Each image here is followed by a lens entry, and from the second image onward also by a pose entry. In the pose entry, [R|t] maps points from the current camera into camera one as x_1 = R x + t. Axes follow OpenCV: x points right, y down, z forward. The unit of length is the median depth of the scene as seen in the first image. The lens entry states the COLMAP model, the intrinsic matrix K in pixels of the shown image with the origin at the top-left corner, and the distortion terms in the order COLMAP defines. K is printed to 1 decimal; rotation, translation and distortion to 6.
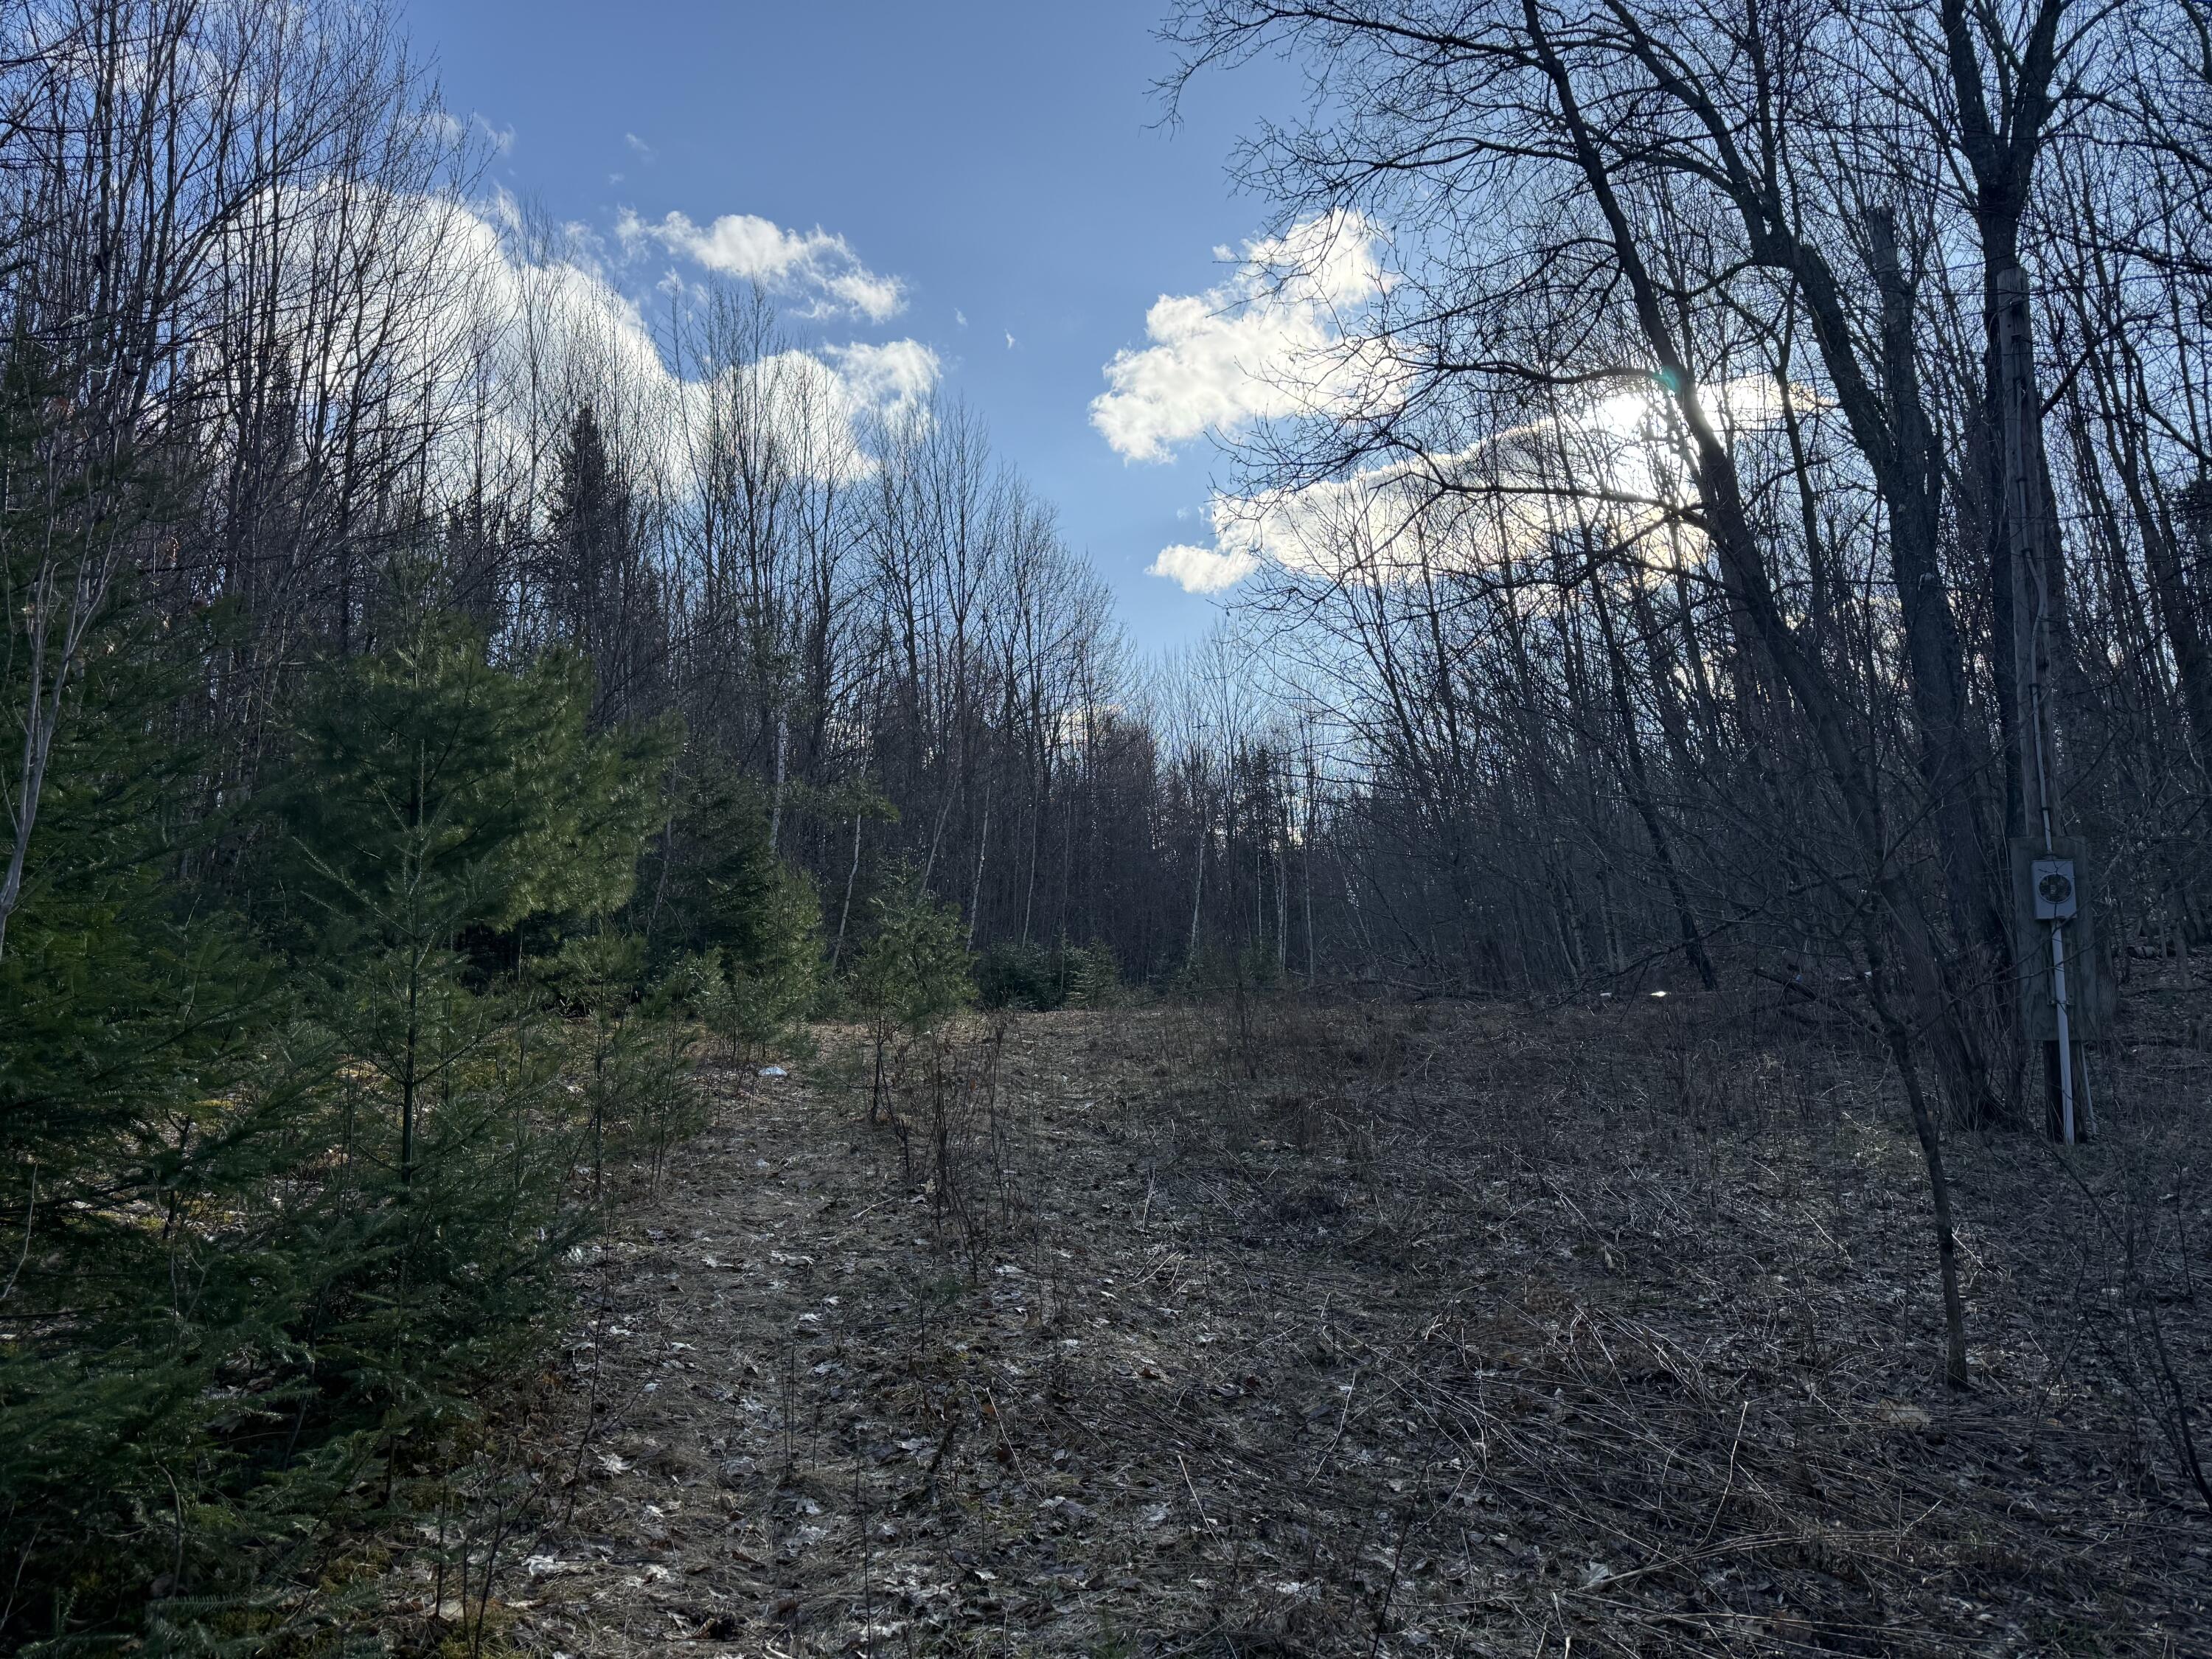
lens RADIAL K [[1758.1, 0, 1116.7], [0, 1758.1, 828.8], [0, 0, 1]] dist [0.079632, -0.074708]
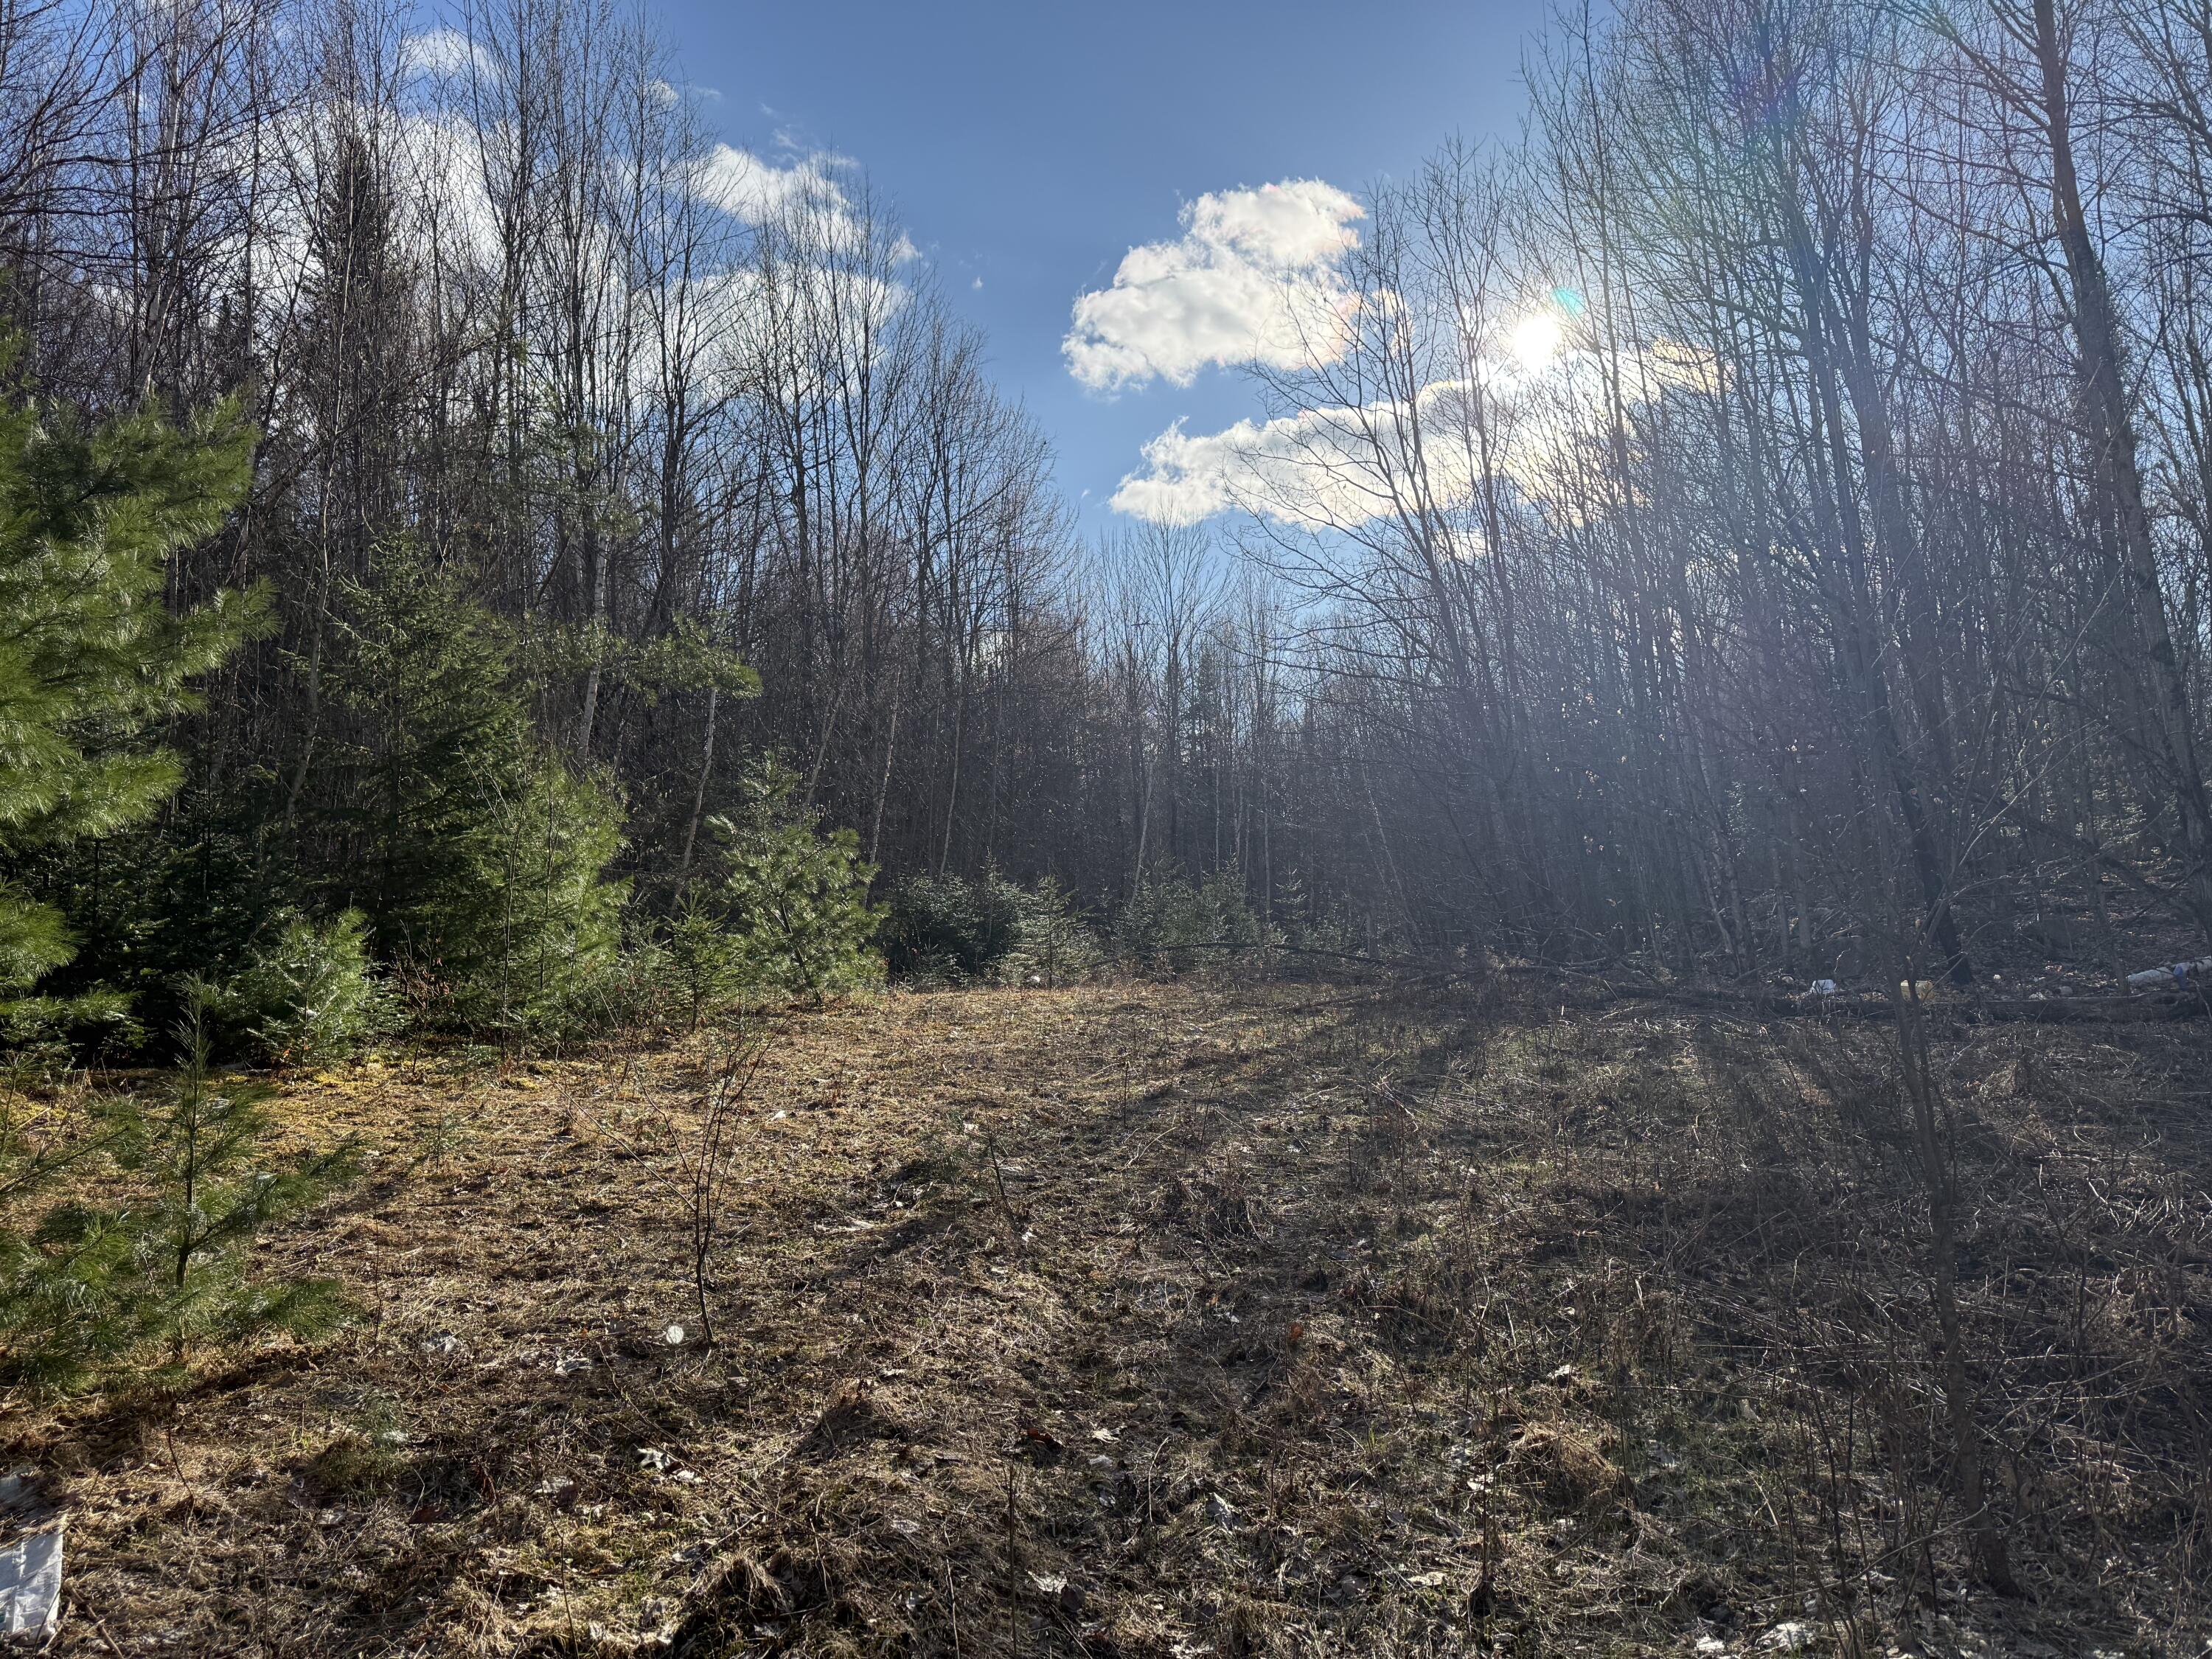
lens RADIAL K [[1758.1, 0, 1122.5], [0, 1758.1, 806.5], [0, 0, 1]] dist [0.079632, -0.074708]
pose [[0.997855, 0.021685, 0.061766, -0.016961], [-0.023624, 0.999245, 0.030843, 0.006554], [-0.061051, -0.032236, 0.997614, 0.185841]]
